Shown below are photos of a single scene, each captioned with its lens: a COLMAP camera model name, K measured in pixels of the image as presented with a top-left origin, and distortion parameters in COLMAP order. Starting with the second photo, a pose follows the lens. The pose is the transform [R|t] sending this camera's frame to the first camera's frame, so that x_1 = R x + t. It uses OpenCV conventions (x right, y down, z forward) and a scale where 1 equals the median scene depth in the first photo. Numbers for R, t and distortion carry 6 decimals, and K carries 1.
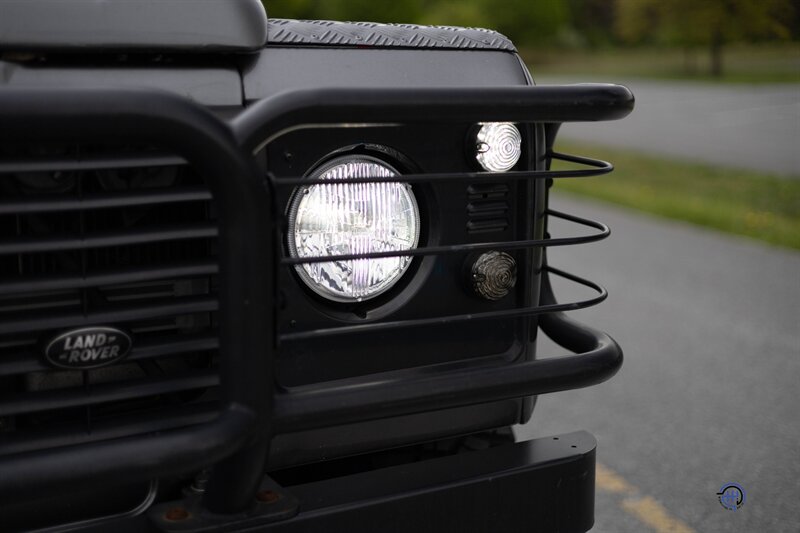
lens RADIAL K [[1126.2, 0, 400.0], [0, 1126.2, 266.5], [0, 0, 1]] dist [-0.006484, 0.031290]
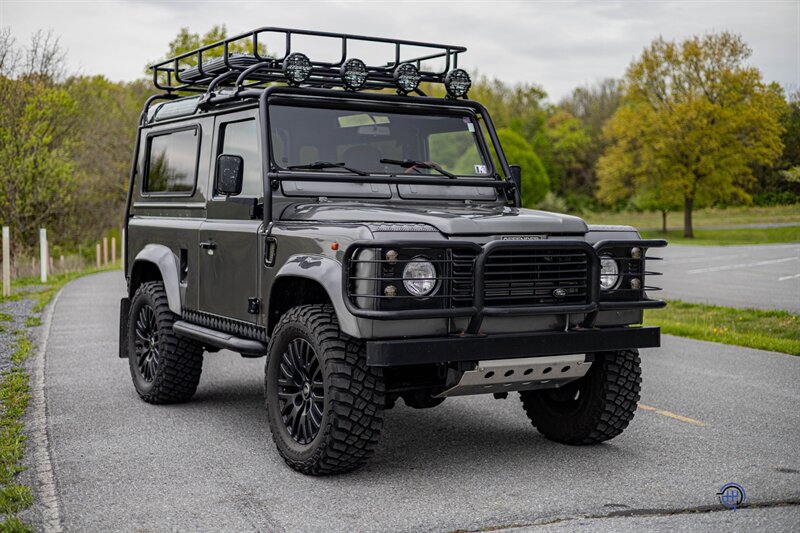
lens RADIAL K [[1126.2, 0, 400.0], [0, 1126.2, 266.5], [0, 0, 1]] dist [-0.006484, 0.031290]
pose [[0.999802, -0.007131, 0.018570, -0.815855], [0.009694, 0.989849, -0.141790, 0.494432], [-0.017370, 0.141942, 0.989723, -2.944007]]
